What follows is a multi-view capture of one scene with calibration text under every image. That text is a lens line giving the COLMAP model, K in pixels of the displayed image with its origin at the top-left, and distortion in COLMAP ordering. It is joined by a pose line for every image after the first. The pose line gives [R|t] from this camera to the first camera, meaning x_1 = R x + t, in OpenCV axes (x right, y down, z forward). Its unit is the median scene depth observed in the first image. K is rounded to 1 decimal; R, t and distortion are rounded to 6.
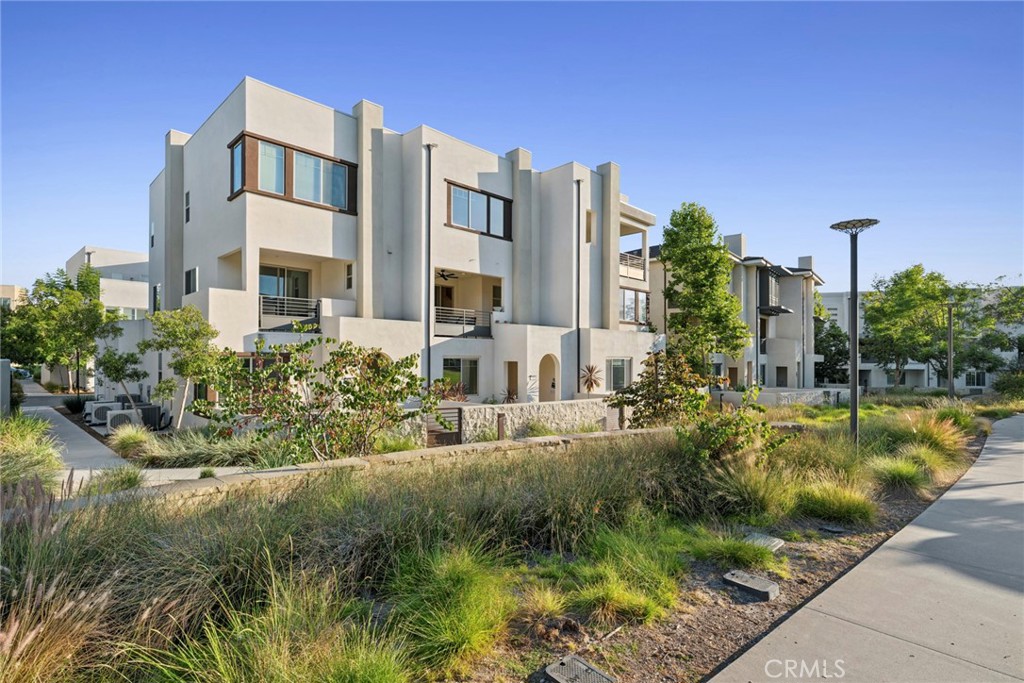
lens RADIAL K [[509.5, 0, 512.0], [0, 509.5, 341.5], [0, 0, 1]] dist [0.000520, 0.000050]
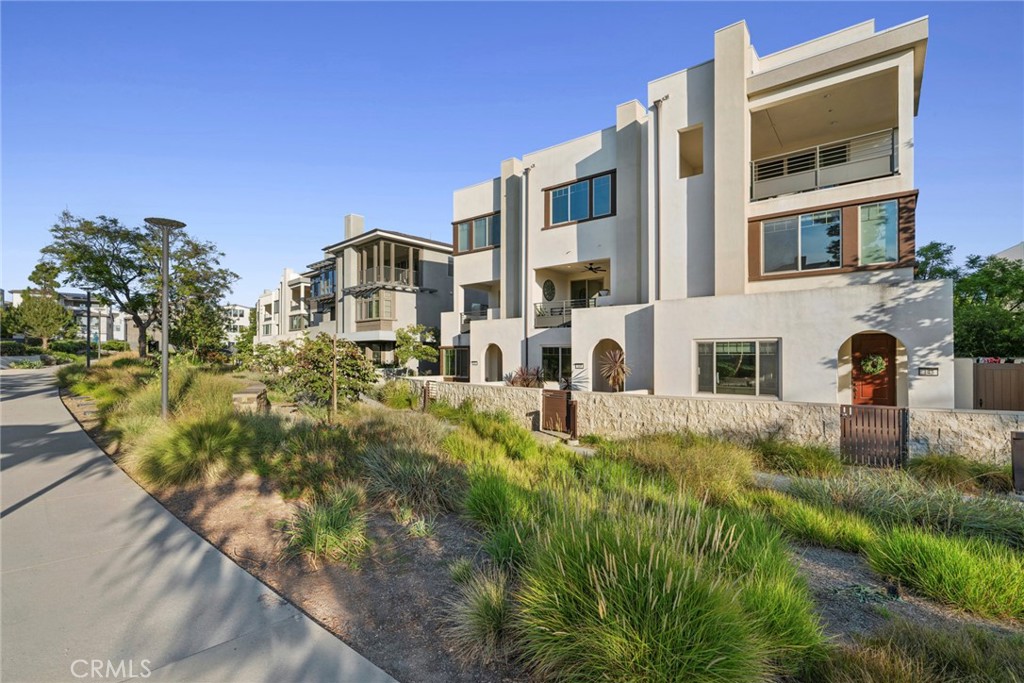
lens RADIAL K [[477.3, 0, 514.6], [0, 477.3, 346.1], [0, 0, 1]] dist [-0.001351, -0.000335]
pose [[0.090569, -0.027549, -0.995509, 0.877147], [0.030951, 0.999212, -0.024836, 0.052840], [0.995409, -0.028563, 0.091350, 0.799790]]
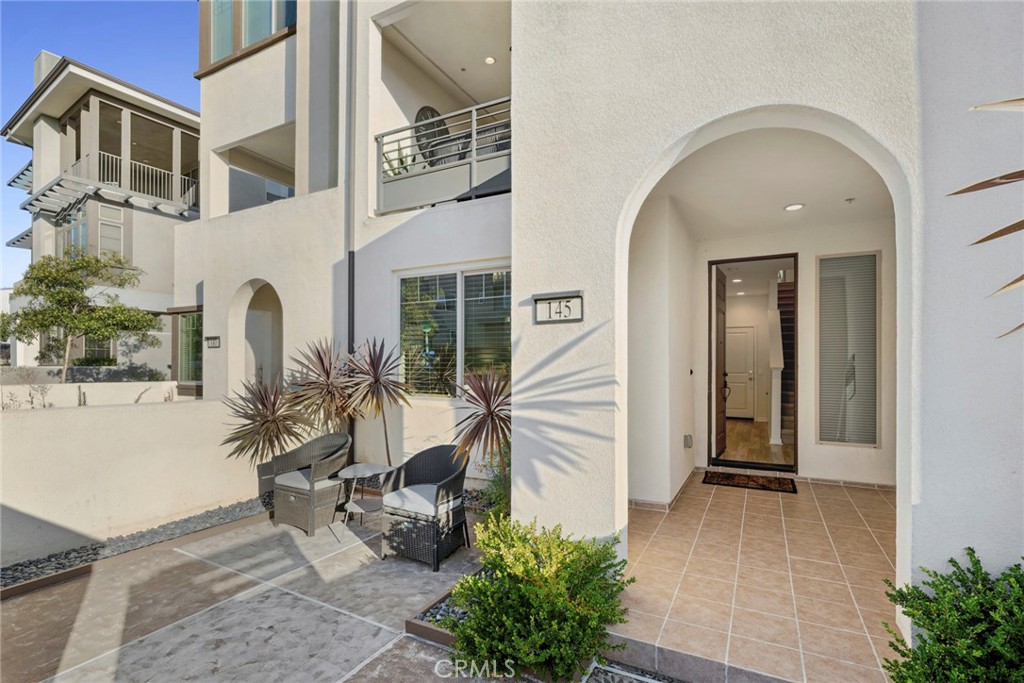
lens RADIAL K [[477.3, 0, 514.6], [0, 477.3, 346.1], [0, 0, 1]] dist [-0.001351, -0.000335]
pose [[0.264320, -0.038452, -0.963668, 0.178753], [0.034624, 0.998939, -0.030362, 0.085565], [0.963813, -0.025340, 0.265371, 0.939258]]
